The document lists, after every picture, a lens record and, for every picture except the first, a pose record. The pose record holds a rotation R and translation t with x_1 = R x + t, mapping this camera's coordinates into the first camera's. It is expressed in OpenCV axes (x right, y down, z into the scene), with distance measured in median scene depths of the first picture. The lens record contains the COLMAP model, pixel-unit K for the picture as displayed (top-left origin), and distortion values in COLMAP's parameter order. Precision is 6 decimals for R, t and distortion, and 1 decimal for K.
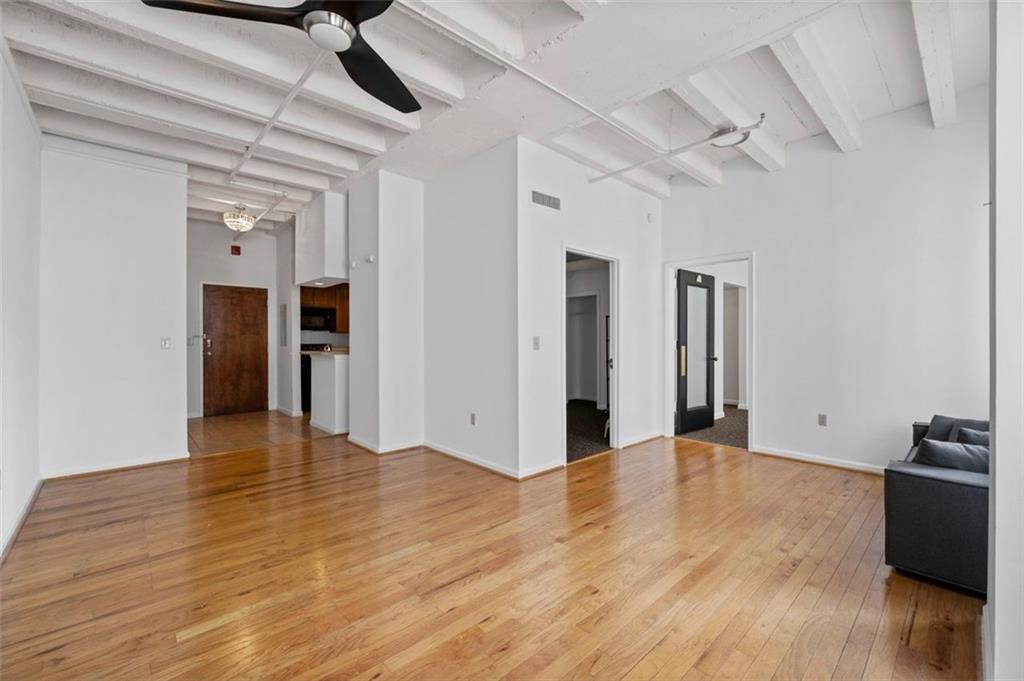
lens RADIAL K [[429.8, 0, 510.3], [0, 429.8, 339.4], [0, 0, 1]] dist [0.003159, 0.000428]
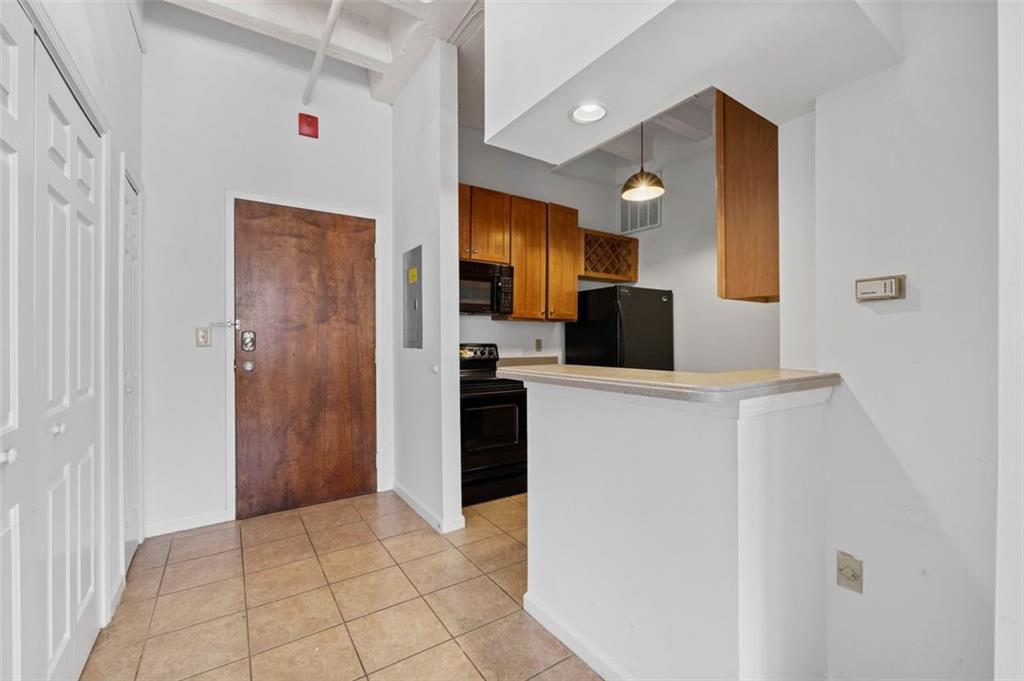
lens RADIAL K [[429.8, 0, 512.7], [0, 429.8, 340.4], [0, 0, 1]] dist [0.003159, 0.000428]
pose [[0.988912, 0.000156, -0.148501, -0.371694], [0.000636, 0.999986, 0.005284, 0.005506], [0.148499, -0.005320, 0.988898, 0.604180]]
